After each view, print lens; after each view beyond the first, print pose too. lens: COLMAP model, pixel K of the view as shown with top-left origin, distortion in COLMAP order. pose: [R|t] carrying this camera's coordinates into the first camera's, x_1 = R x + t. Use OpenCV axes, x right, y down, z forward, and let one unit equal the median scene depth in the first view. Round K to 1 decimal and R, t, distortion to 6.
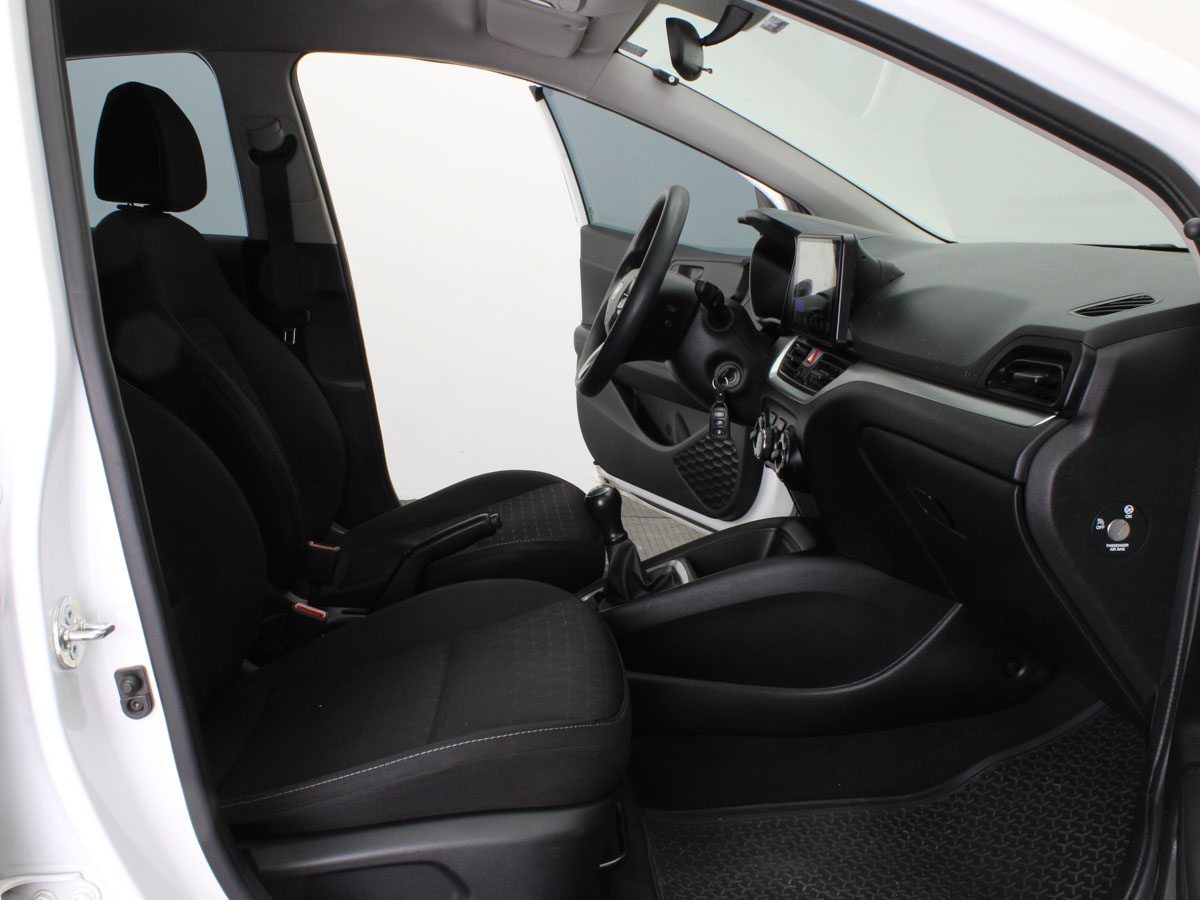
lens RADIAL K [[1264.5, 0, 600.0], [0, 1264.5, 450.0], [0, 0, 1]] dist [-0.128927, -0.002630]
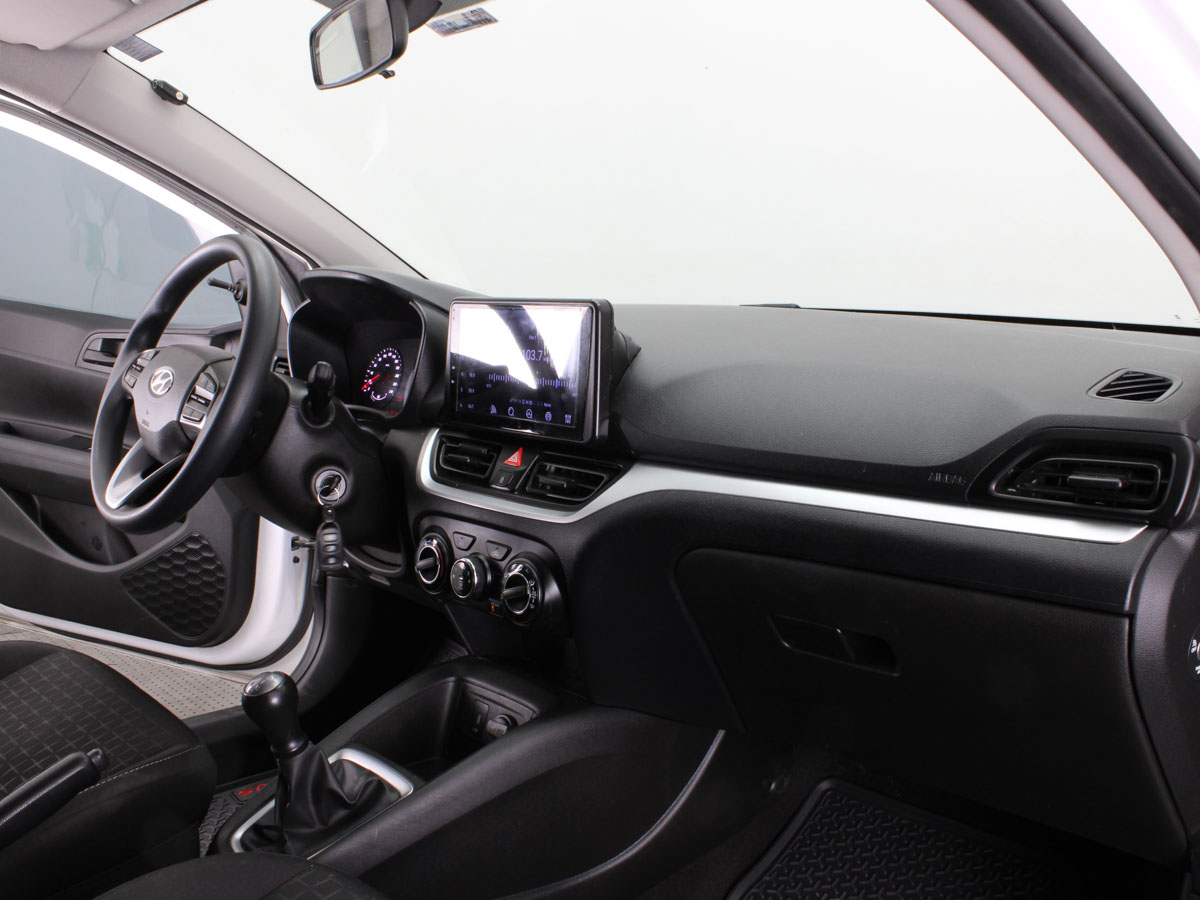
lens RADIAL K [[1110.2, 0, 600.0], [0, 1110.2, 450.0], [0, 0, 1]] dist [-0.170166, 0.155525]
pose [[0.762329, -0.087460, 0.641253, -0.198509], [0.106803, 0.994243, 0.008636, -0.068414], [-0.638317, 0.061904, 0.767281, 0.385376]]
